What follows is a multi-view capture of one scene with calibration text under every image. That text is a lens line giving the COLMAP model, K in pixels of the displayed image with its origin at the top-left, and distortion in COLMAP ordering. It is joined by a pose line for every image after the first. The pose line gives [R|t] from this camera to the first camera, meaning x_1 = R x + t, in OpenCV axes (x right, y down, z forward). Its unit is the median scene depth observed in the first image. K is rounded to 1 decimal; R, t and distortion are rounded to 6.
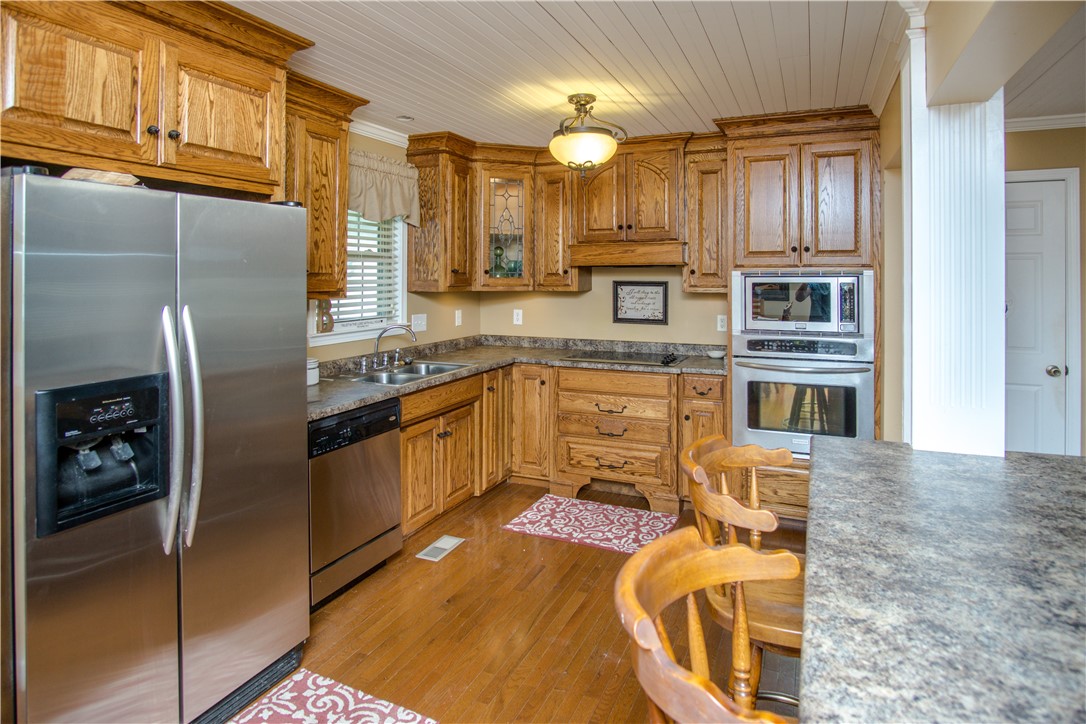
lens RADIAL K [[638.3, 0, 557.2], [0, 638.3, 274.2], [0, 0, 1]] dist [-0.006262, -0.001667]
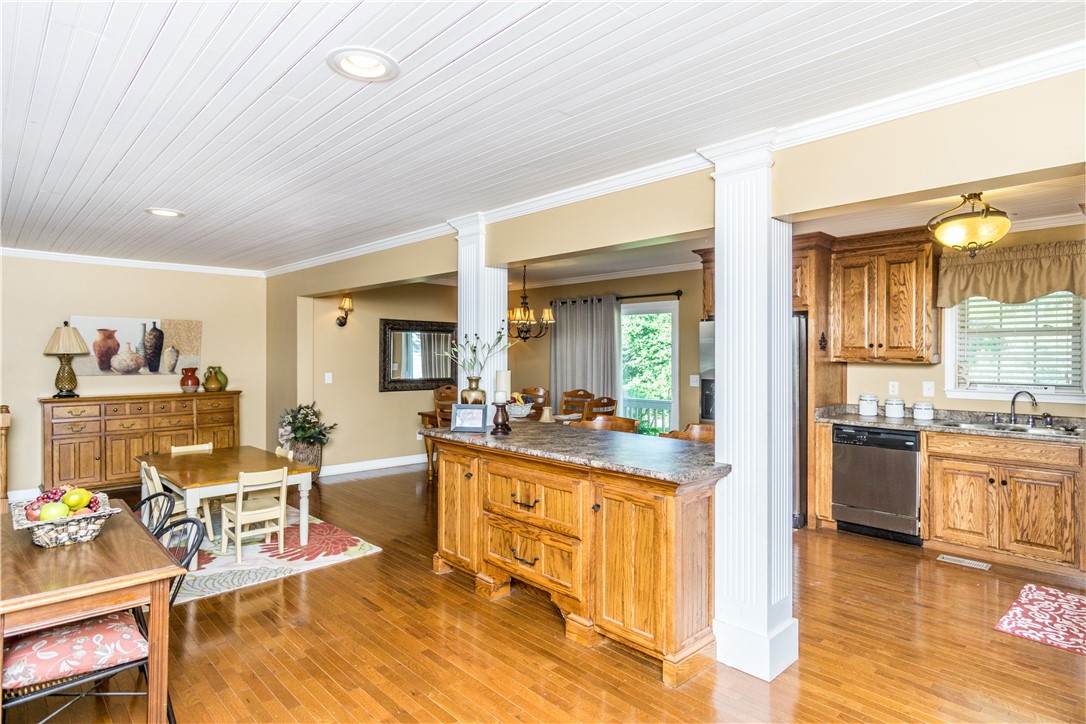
lens RADIAL K [[601.9, 0, 544.2], [0, 601.9, 351.2], [0, 0, 1]] dist [-0.009359, 0.017184]
pose [[-0.395801, -0.006834, -0.918311, 1.035221], [-0.002401, 0.999977, -0.006406, 0.016542], [0.918333, -0.000331, -0.395808, 0.585458]]
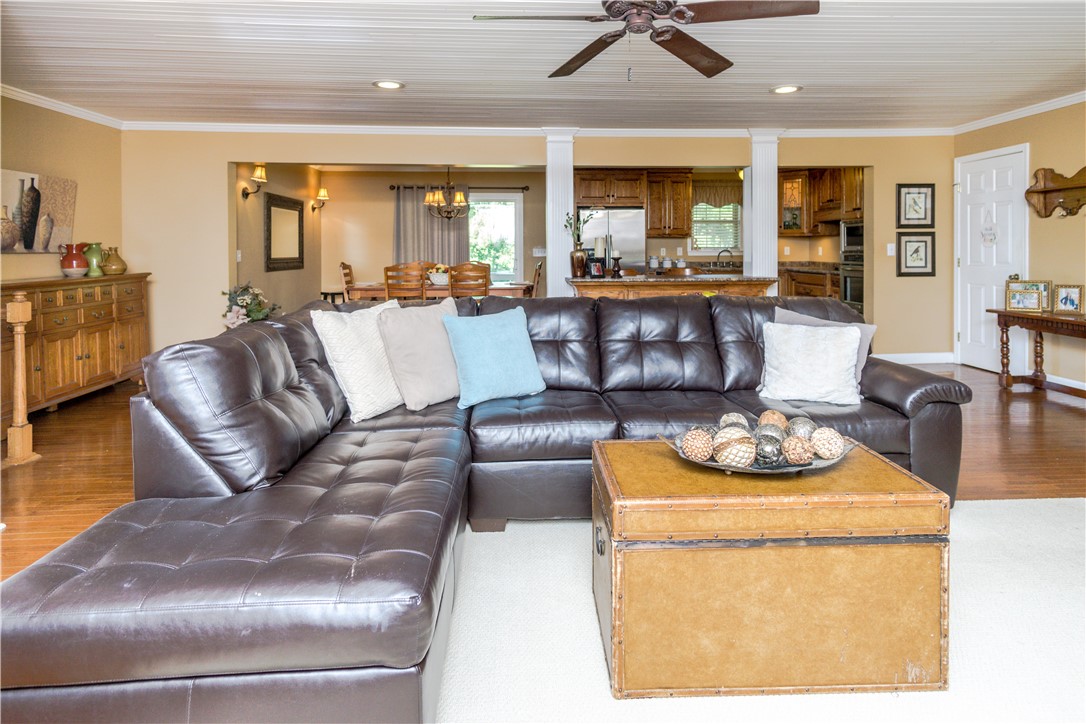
lens RADIAL K [[617.2, 0, 544.9], [0, 617.2, 282.1], [0, 0, 1]] dist [-0.003992, -0.000583]
pose [[0.448919, 0.044357, -0.892471, 1.431817], [0.006623, 0.998575, 0.052961, 0.068998], [0.893548, -0.029686, 0.447986, -0.616189]]
